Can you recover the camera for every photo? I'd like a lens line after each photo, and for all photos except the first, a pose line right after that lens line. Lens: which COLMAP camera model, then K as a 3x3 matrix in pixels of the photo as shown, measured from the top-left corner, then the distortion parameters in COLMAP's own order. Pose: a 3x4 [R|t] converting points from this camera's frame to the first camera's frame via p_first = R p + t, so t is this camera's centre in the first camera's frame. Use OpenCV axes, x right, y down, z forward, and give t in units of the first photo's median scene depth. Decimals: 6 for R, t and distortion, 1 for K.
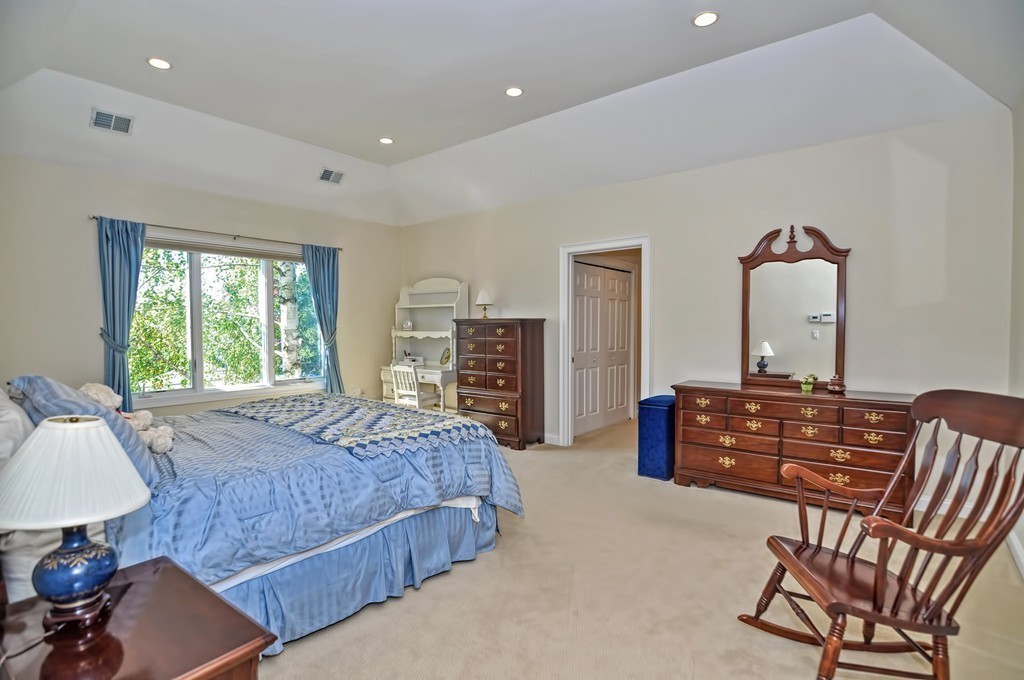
lens RADIAL K [[501.2, 0, 507.6], [0, 501.2, 344.8], [0, 0, 1]] dist [-0.010722, -0.005088]
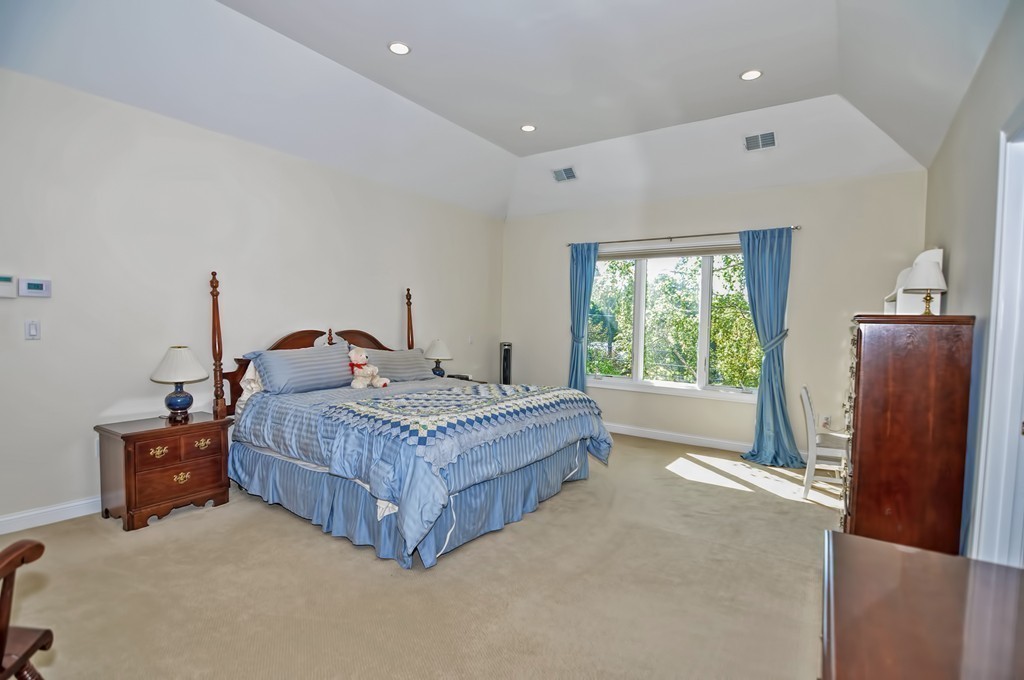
lens RADIAL K [[501.2, 0, 507.6], [0, 501.2, 344.8], [0, 0, 1]] dist [-0.010722, -0.005088]
pose [[0.090013, 0.053119, -0.994523, 0.455292], [-0.054613, 0.997337, 0.048327, -0.026259], [0.994442, 0.049964, 0.092674, 0.557837]]
